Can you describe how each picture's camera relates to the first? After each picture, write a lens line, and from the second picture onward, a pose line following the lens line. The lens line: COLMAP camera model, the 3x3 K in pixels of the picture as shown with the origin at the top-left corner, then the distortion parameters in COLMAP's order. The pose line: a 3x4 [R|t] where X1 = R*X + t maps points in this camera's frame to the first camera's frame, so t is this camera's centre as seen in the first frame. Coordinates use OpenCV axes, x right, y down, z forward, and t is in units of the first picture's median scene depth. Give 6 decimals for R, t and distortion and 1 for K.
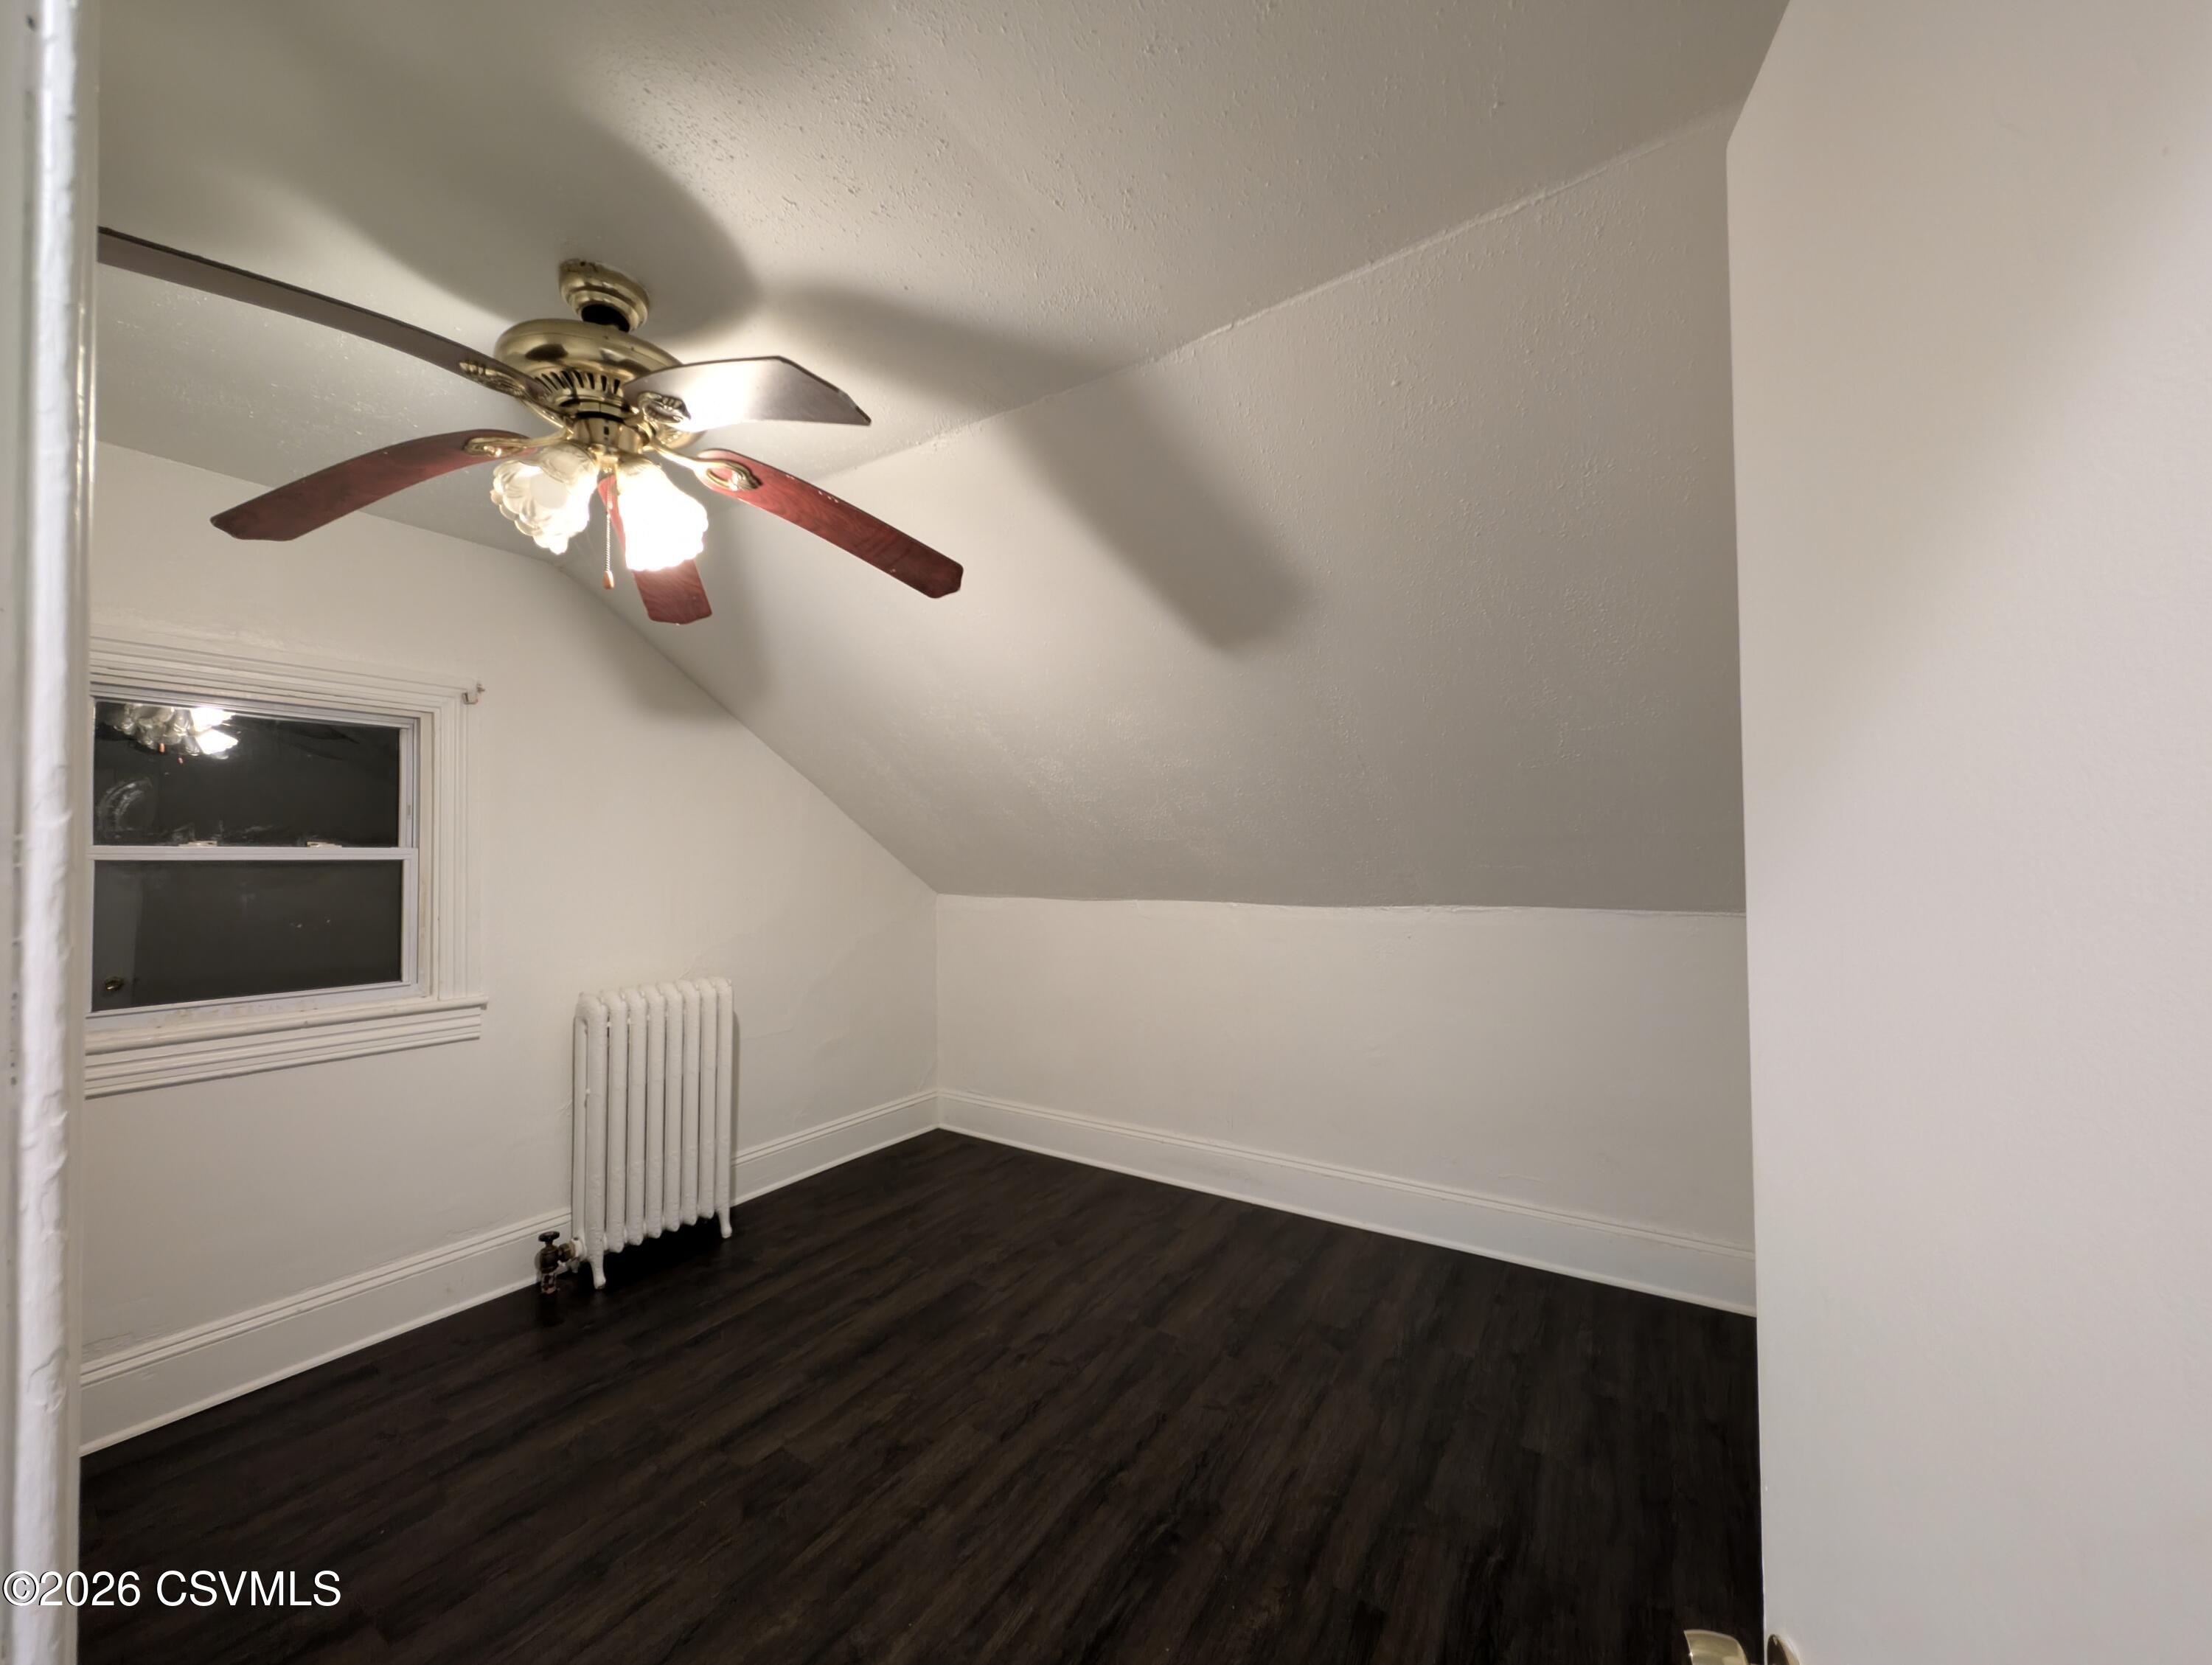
lens RADIAL K [[833.5, 0, 1102.4], [0, 833.5, 841.1], [0, 0, 1]] dist [-0.000590, 0.000352]
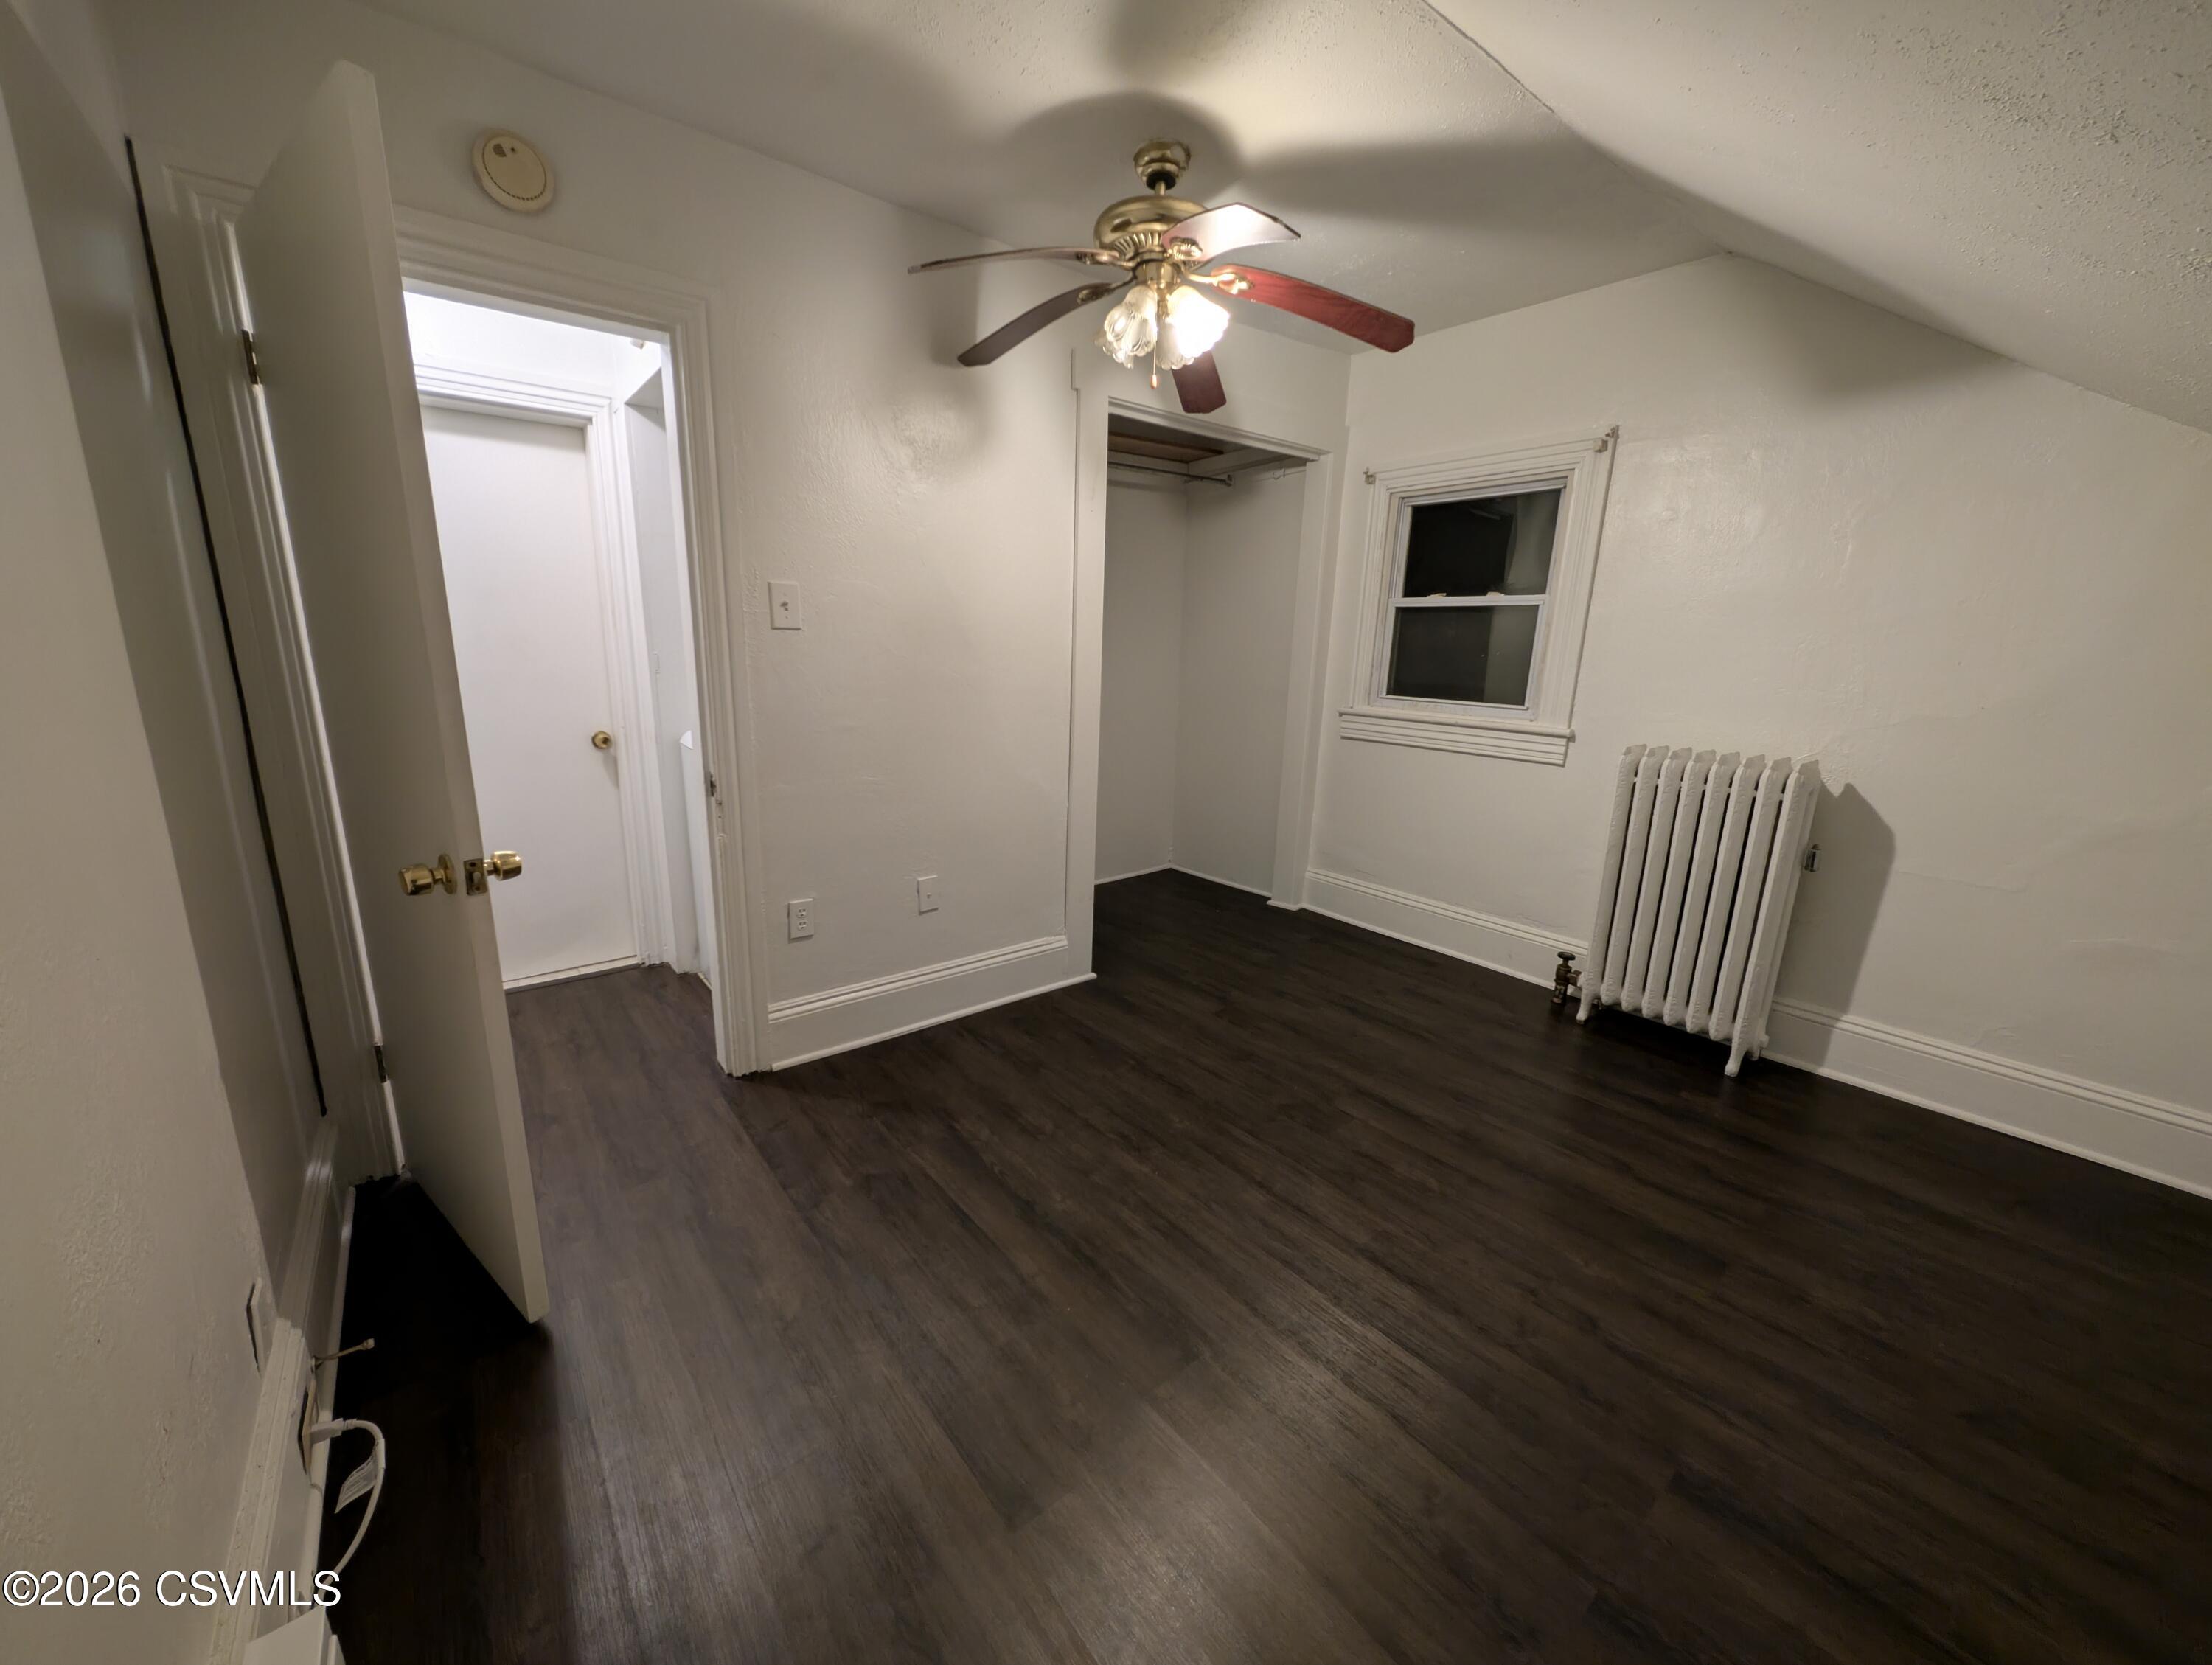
lens RADIAL K [[833.5, 0, 1102.4], [0, 833.5, 841.1], [0, 0, 1]] dist [-0.000590, 0.000352]
pose [[-0.307975, 0.219263, -0.925783, 0.629286], [-0.007428, 0.972497, 0.232798, 0.088518], [0.951365, 0.078573, -0.297876, 0.890223]]
